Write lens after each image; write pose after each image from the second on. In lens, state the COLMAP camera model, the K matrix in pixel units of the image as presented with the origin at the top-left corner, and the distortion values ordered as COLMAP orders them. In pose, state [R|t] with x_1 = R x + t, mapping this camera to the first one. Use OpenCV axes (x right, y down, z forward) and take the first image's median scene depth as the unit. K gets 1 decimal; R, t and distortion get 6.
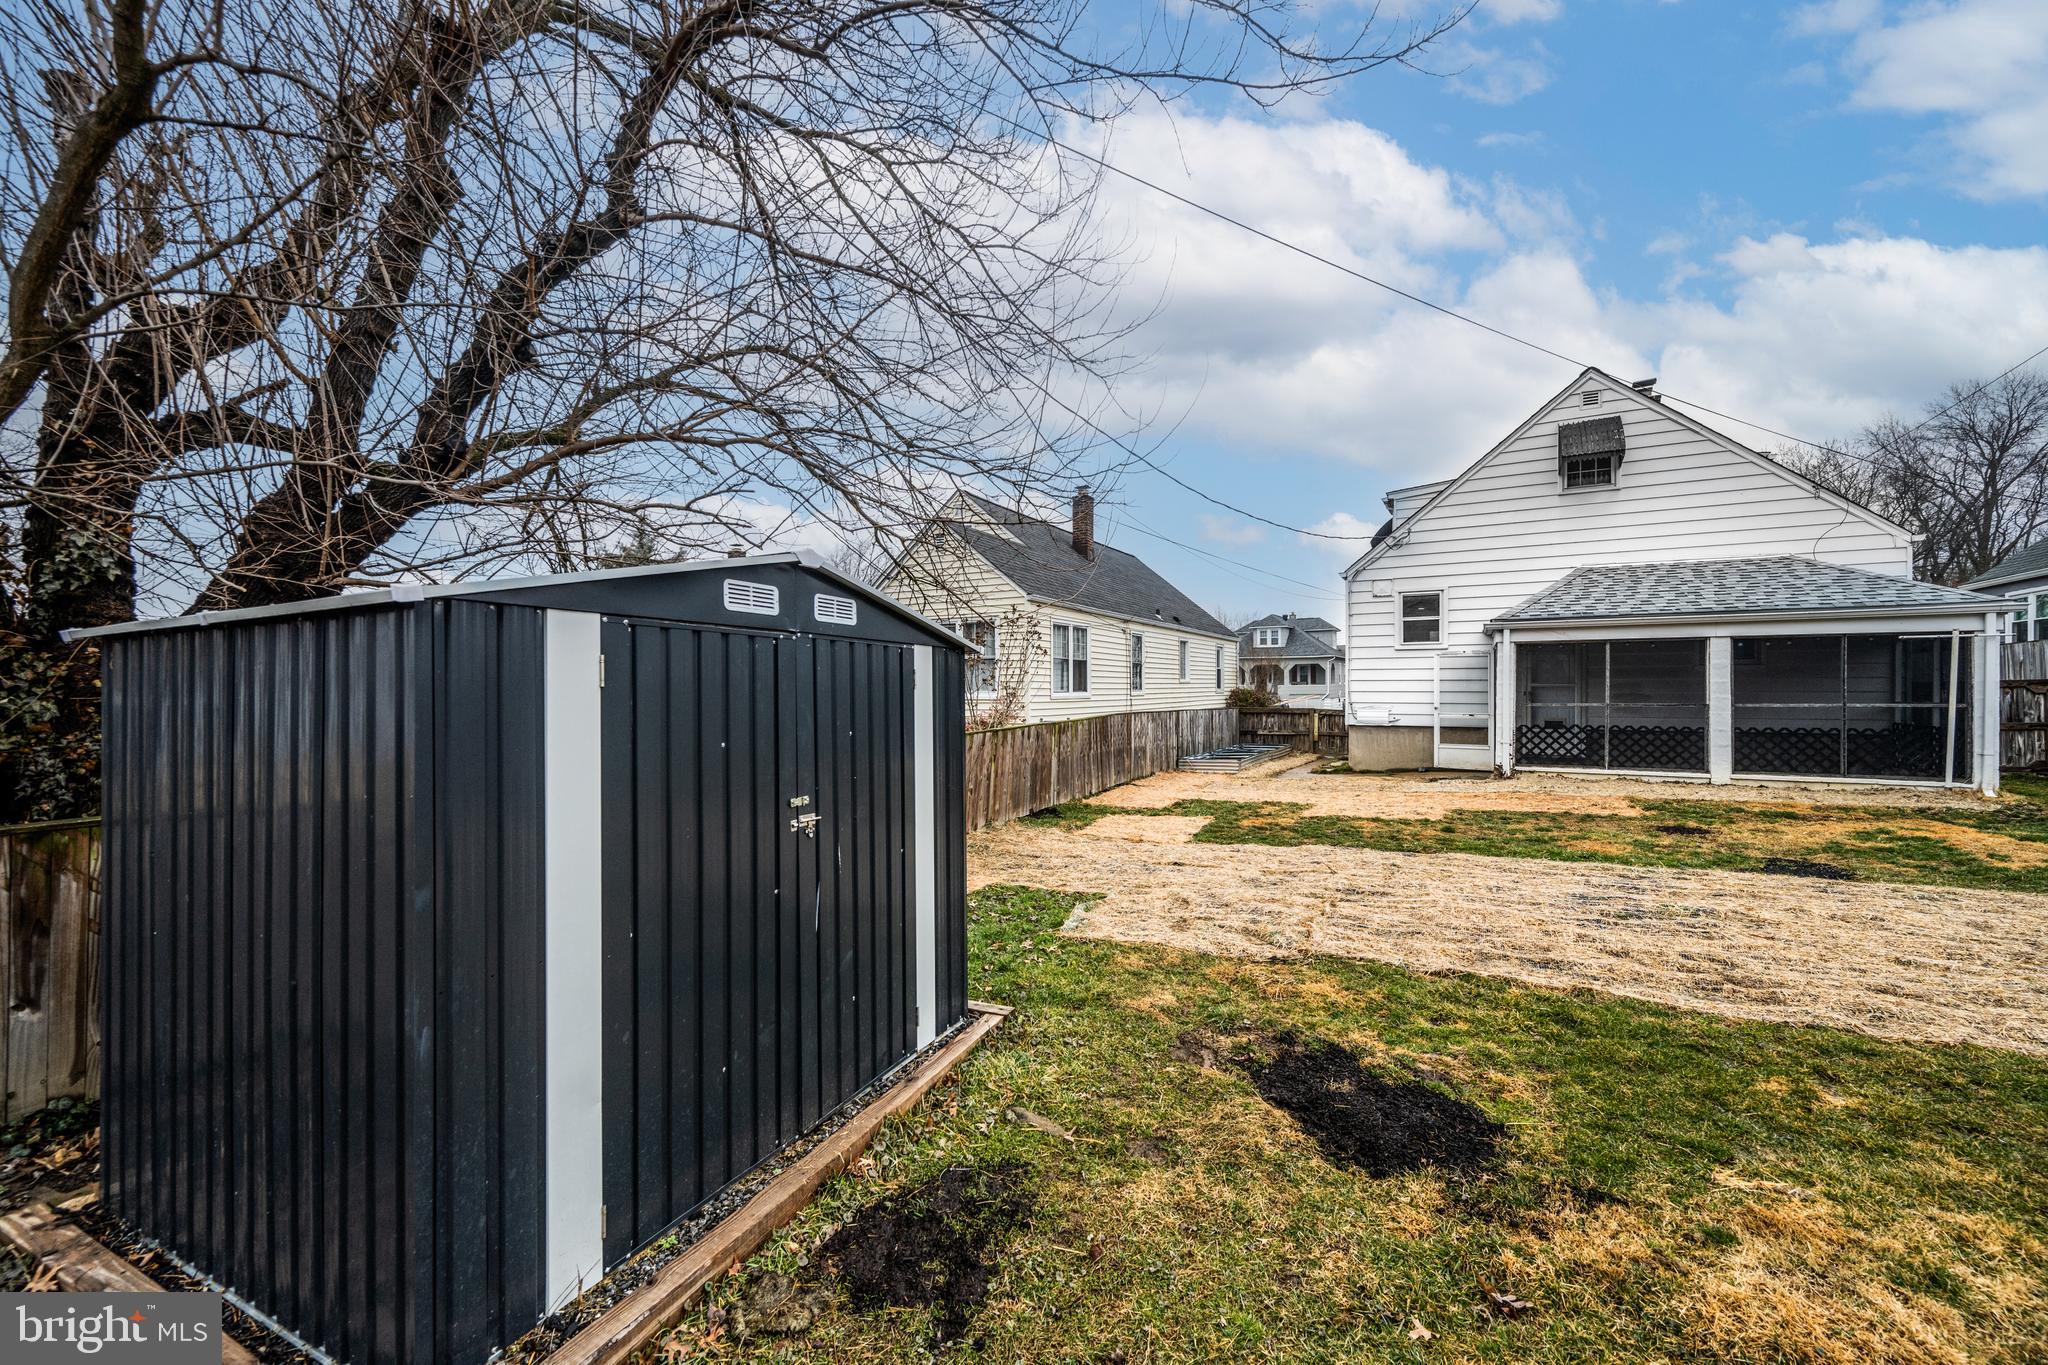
lens RADIAL K [[803.9, 0, 1031.9], [0, 803.9, 690.7], [0, 0, 1]] dist [0.000037, 0.000030]
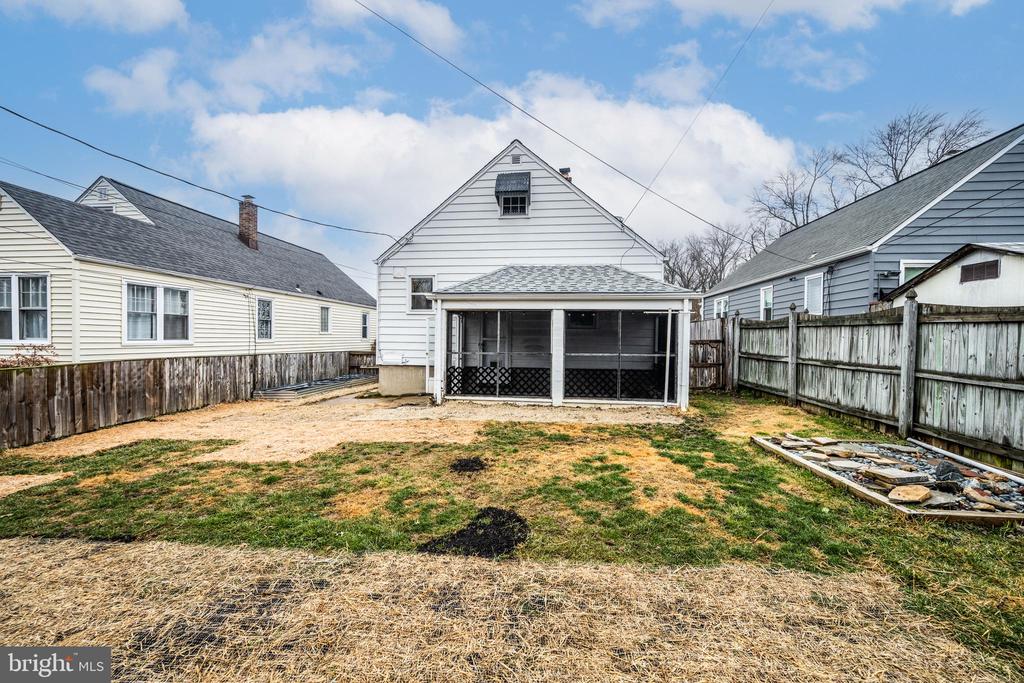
lens RADIAL K [[401.0, 0, 510.1], [0, 401.0, 343.8], [0, 0, 1]] dist [-0.000312, -0.000140]
pose [[0.927442, 0.008110, 0.373880, 0.386242], [-0.013042, 0.999858, 0.010662, -0.006980], [-0.373740, -0.014764, 0.927416, 0.260592]]
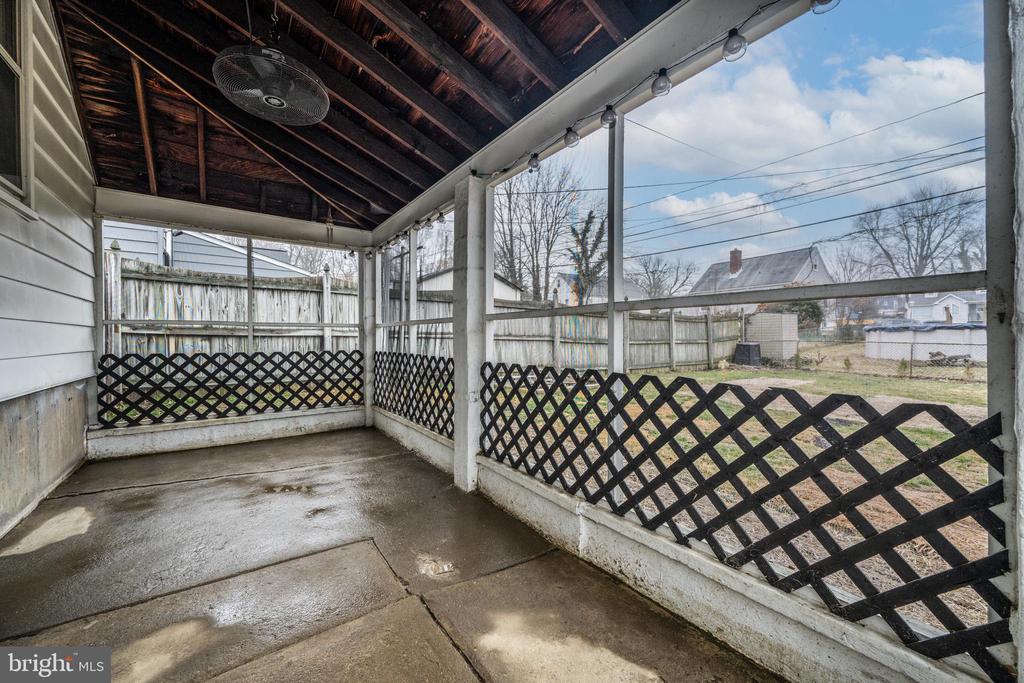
lens RADIAL K [[400.3, 0, 513.7], [0, 400.3, 343.0], [0, 0, 1]] dist [-0.001691, -0.000396]
pose [[-0.904268, -0.001954, 0.426961, 0.574993], [0.003393, 0.999925, 0.011763, 0.023856], [-0.426952, 0.012085, -0.904194, 0.974817]]
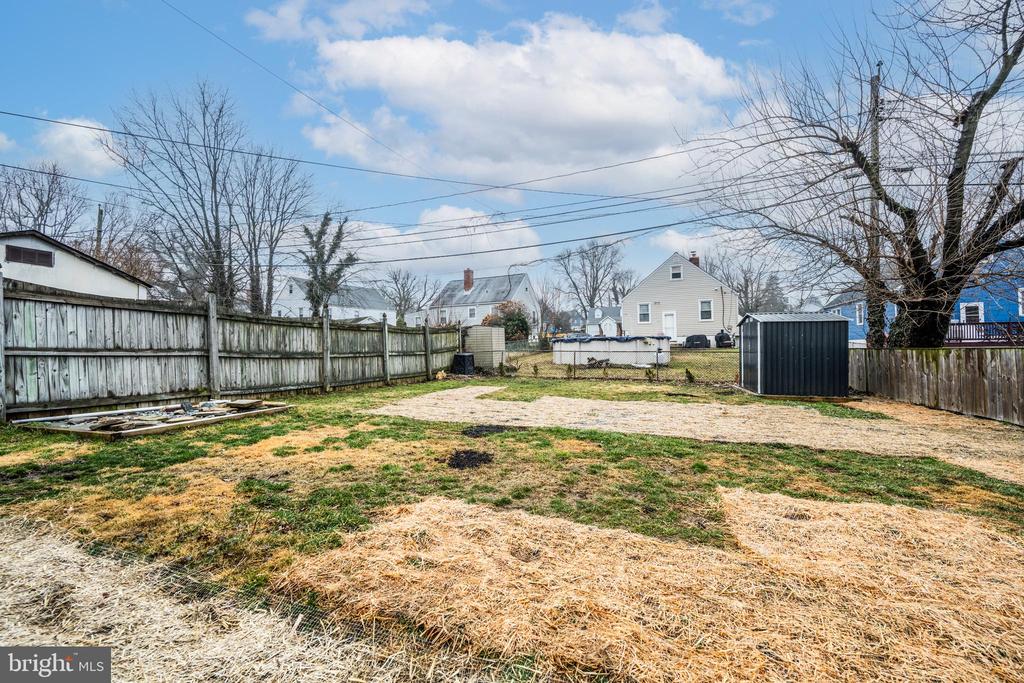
lens RADIAL K [[400.3, 0, 513.7], [0, 400.3, 343.0], [0, 0, 1]] dist [-0.001691, -0.000396]
pose [[-0.988802, 0.015717, -0.148401, 0.494786], [0.017822, 0.999758, -0.012866, 0.025487], [0.148163, -0.015367, -0.988844, 0.888517]]
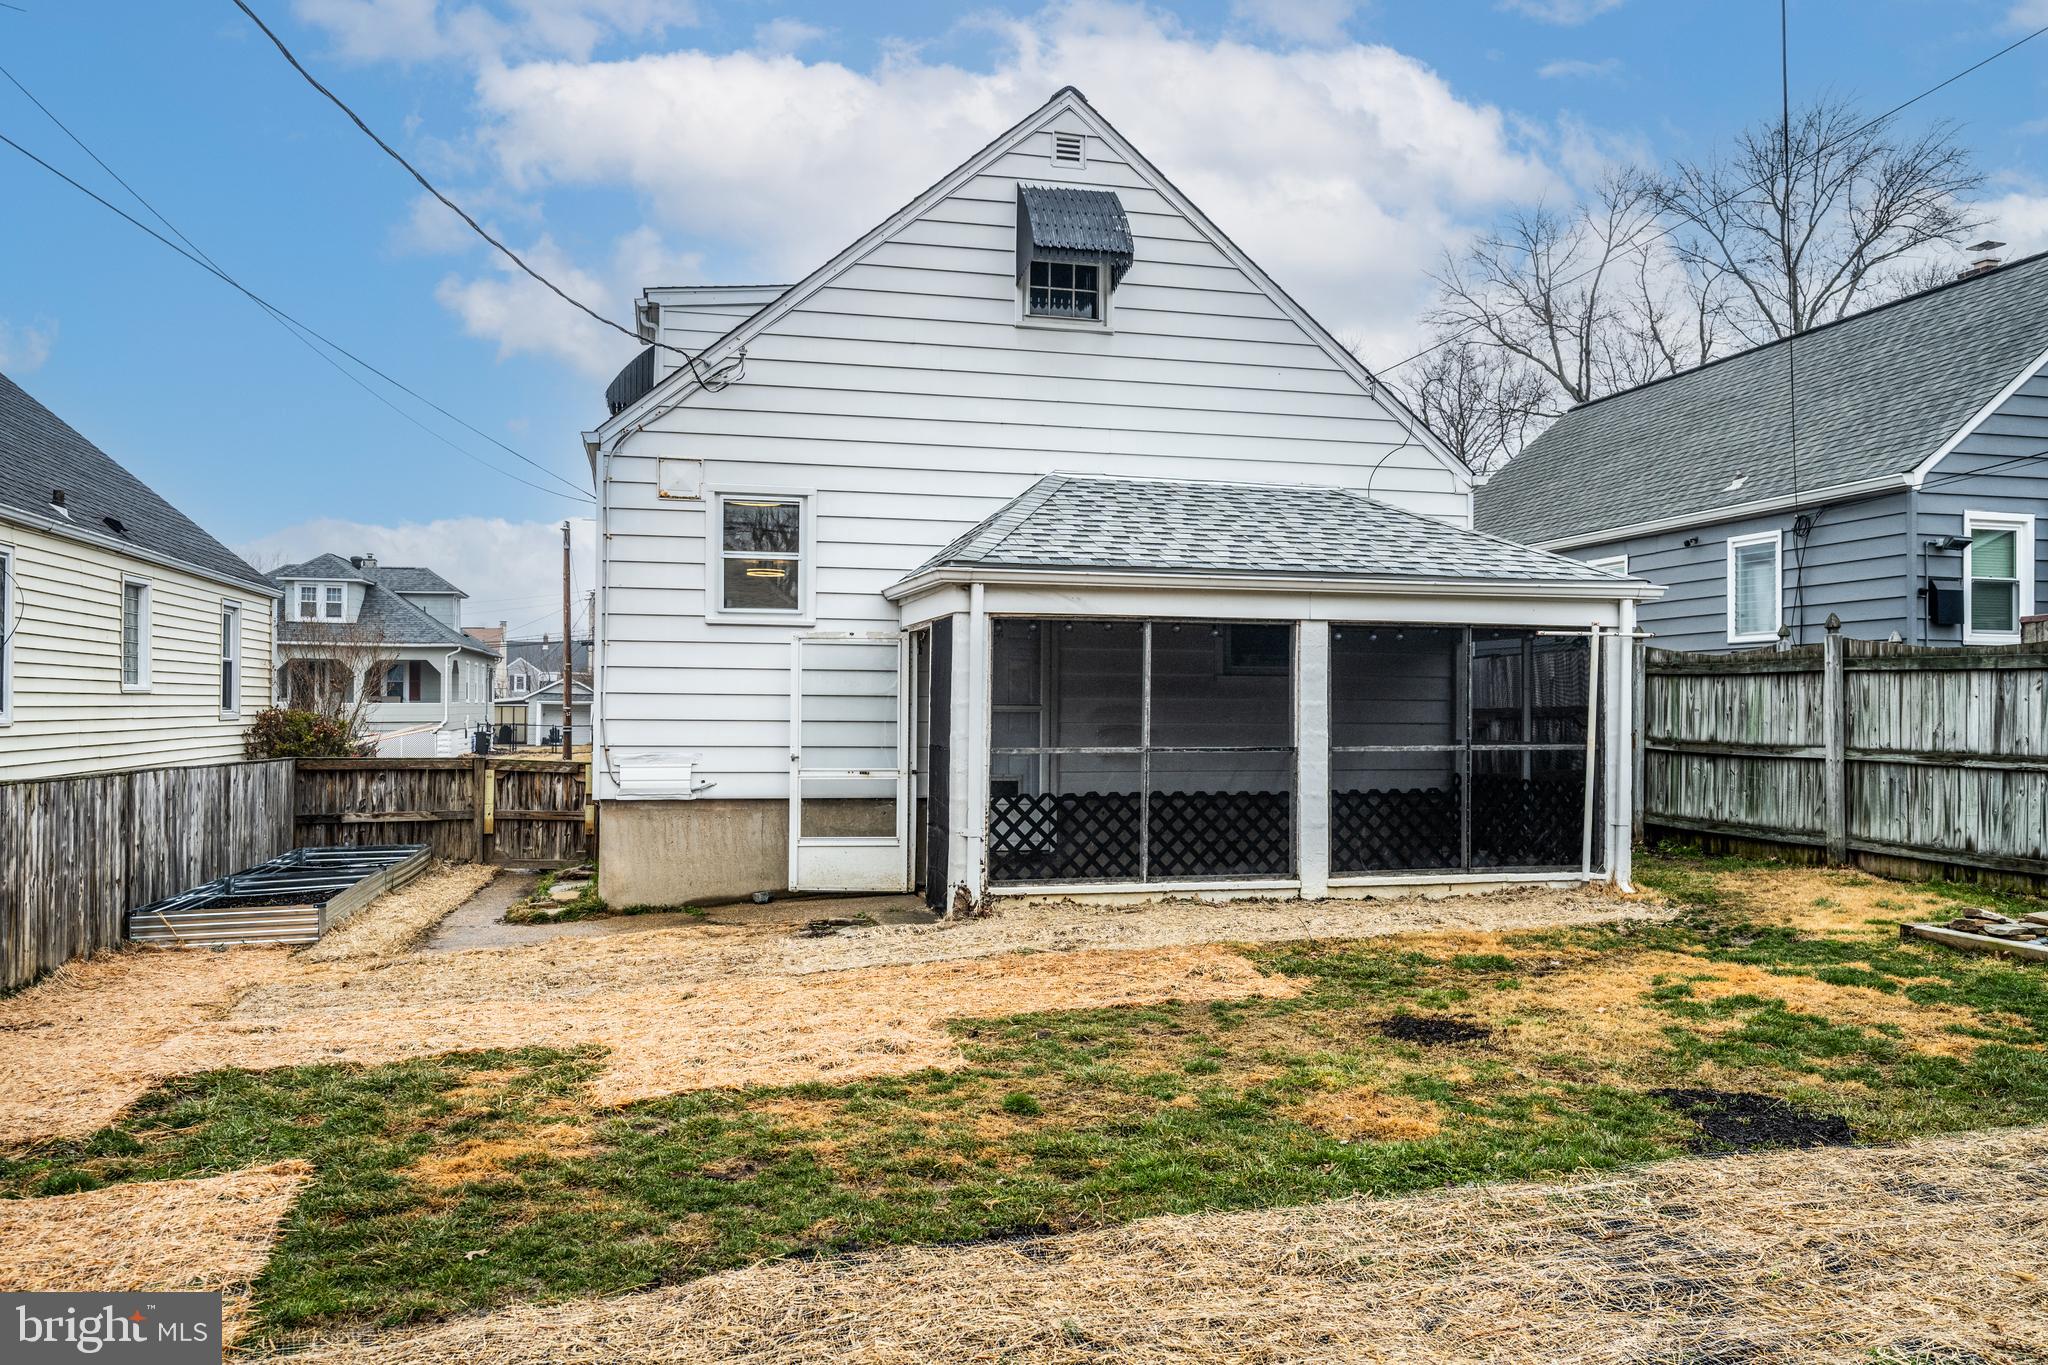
lens RADIAL K [[1497.8, 0, 1026.2], [0, 1497.8, 696.3], [0, 0, 1]] dist [-0.005346, 0.001278]
pose [[0.738899, 0.013091, 0.673689, 0.039302], [-0.005171, 0.999892, -0.013758, -0.001881], [-0.673796, 0.006682, 0.738887, 0.314352]]
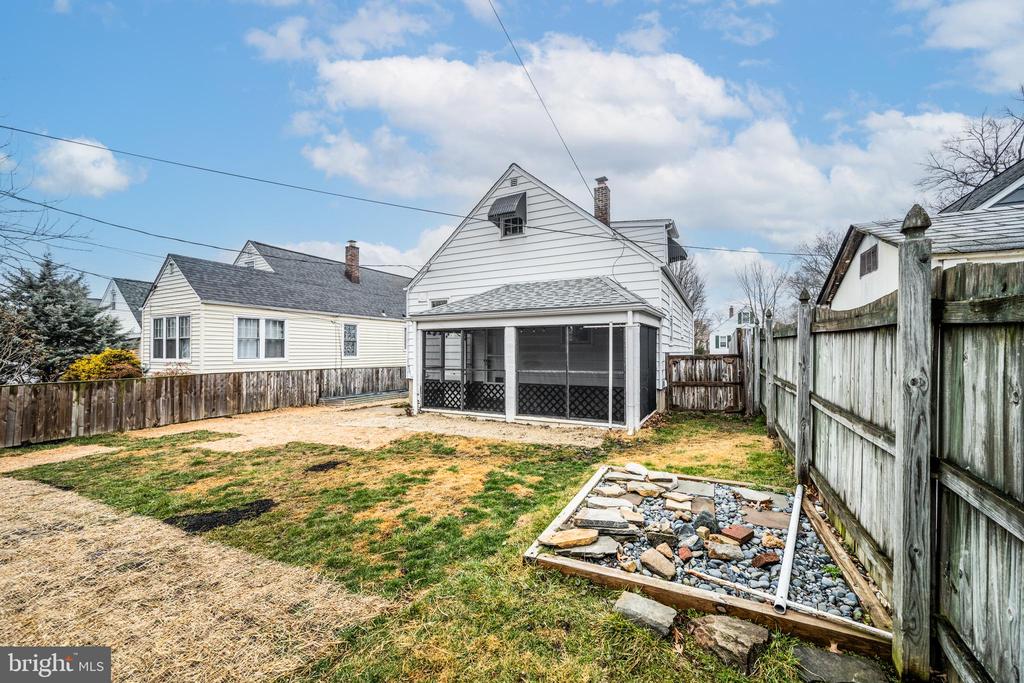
lens RADIAL K [[401.0, 0, 510.1], [0, 401.0, 343.8], [0, 0, 1]] dist [-0.000312, -0.000140]
pose [[0.999874, 0.002631, 0.015640, 0.667867], [-0.002298, 0.999772, -0.021228, -0.013722], [-0.015693, 0.021190, 0.999652, 0.182158]]
